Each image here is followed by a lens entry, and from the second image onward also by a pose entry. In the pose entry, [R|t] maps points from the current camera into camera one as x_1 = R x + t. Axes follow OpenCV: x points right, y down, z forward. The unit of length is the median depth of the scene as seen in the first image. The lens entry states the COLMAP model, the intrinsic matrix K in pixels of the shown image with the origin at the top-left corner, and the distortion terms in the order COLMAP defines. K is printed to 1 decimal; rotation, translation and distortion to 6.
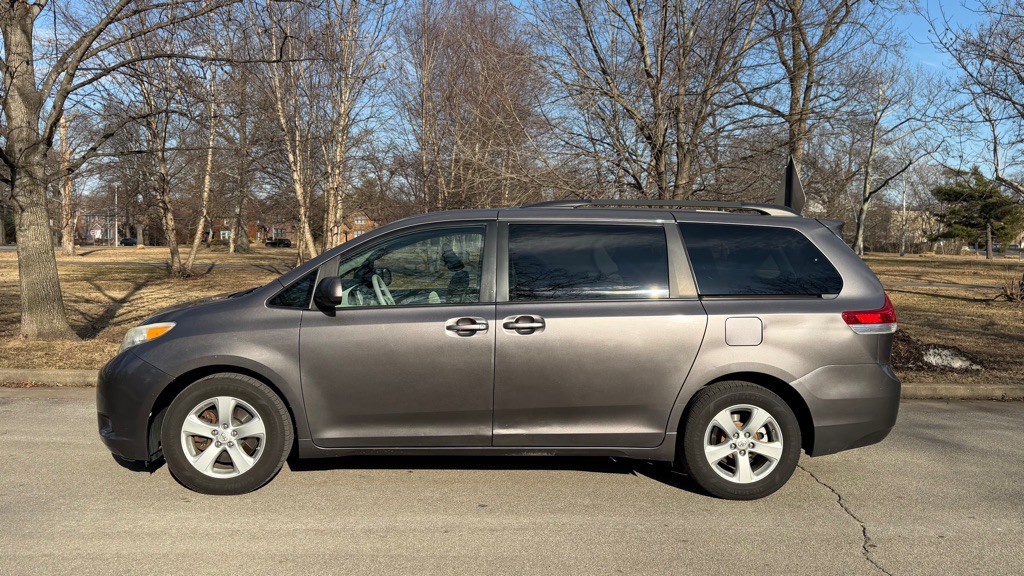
lens RADIAL K [[787.3, 0, 512.0], [0, 787.3, 288.0], [0, 0, 1]] dist [0.045775, -0.062350]
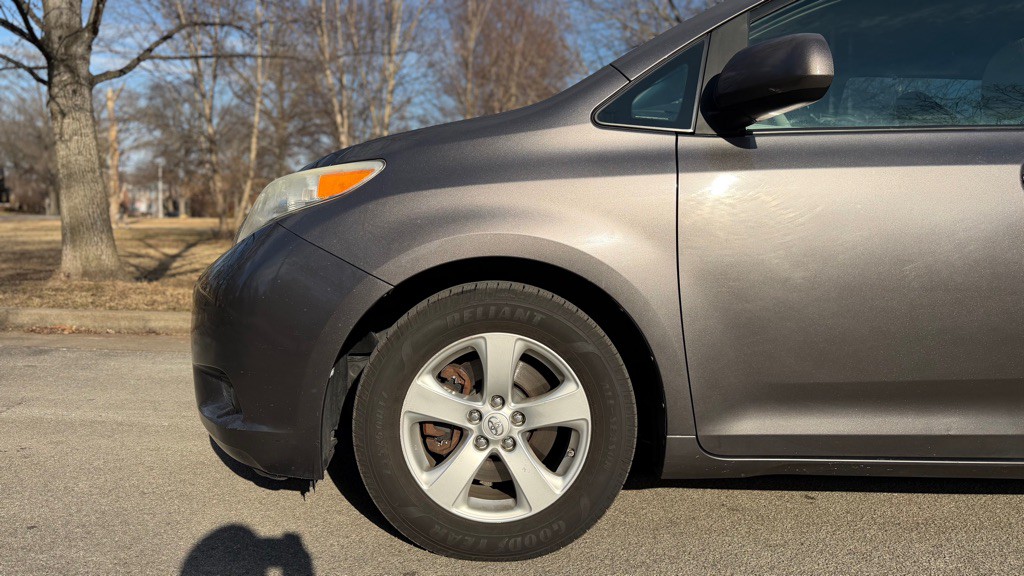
lens RADIAL K [[716.9, 0, 511.0], [0, 716.9, 284.2], [0, 0, 1]] dist [0.068153, -0.099319]
pose [[0.999899, 0.009504, -0.010608, -0.338312], [-0.009200, 0.999554, 0.028413, 0.095640], [0.010873, -0.028313, 0.999540, 0.587539]]
